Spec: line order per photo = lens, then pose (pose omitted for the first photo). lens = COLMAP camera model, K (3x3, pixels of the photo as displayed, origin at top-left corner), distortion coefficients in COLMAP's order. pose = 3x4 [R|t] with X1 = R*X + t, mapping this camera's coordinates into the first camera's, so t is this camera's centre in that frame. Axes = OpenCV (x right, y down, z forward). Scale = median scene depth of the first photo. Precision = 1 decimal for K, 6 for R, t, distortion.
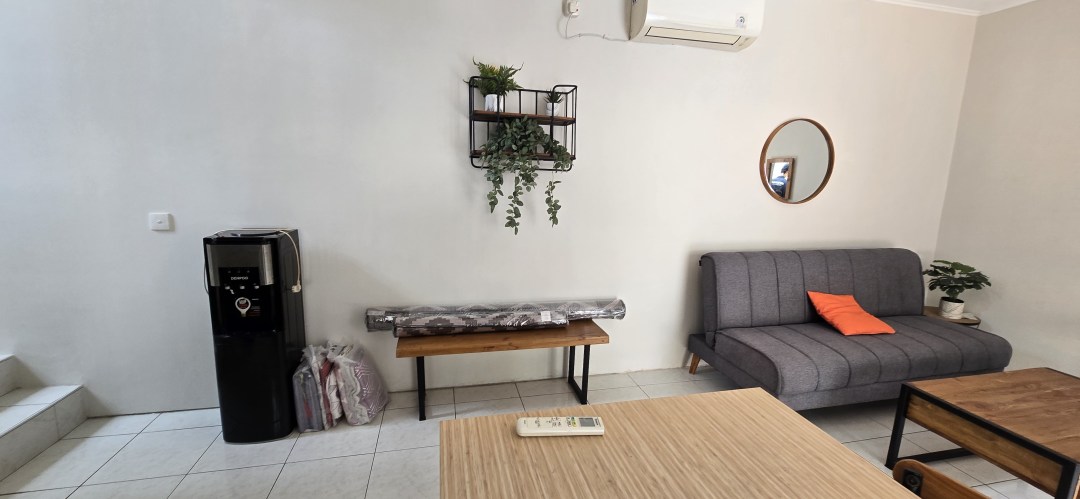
lens RADIAL K [[439.9, 0, 543.7], [0, 439.9, 245.7], [0, 0, 1]] dist [-0.005104, 0.001009]
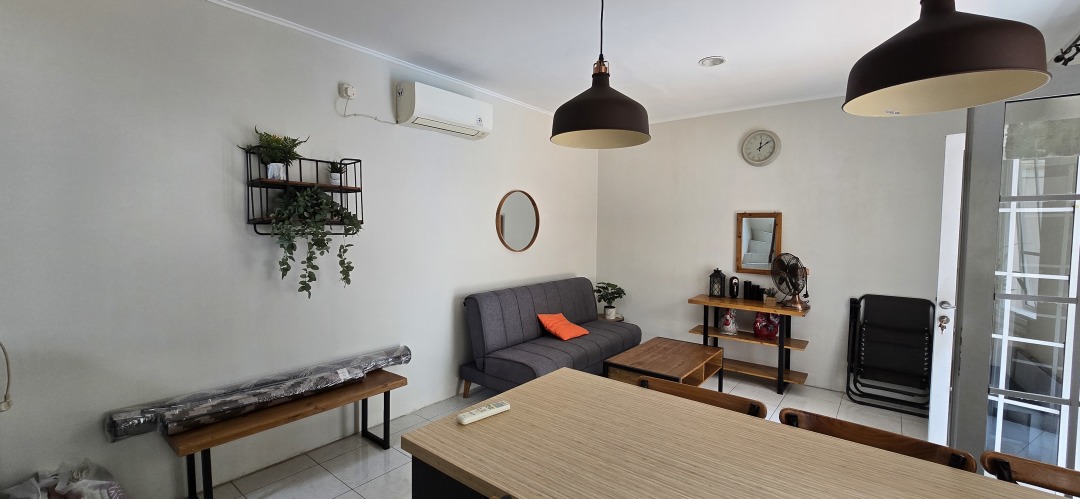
lens RADIAL K [[439.9, 0, 545.9], [0, 439.9, 245.5], [0, 0, 1]] dist [-0.005104, 0.001009]
pose [[0.784960, -0.047510, 0.617722, -0.251510], [0.115545, 0.990788, -0.070624, -0.011017], [-0.608677, 0.126812, 0.783219, -0.142524]]
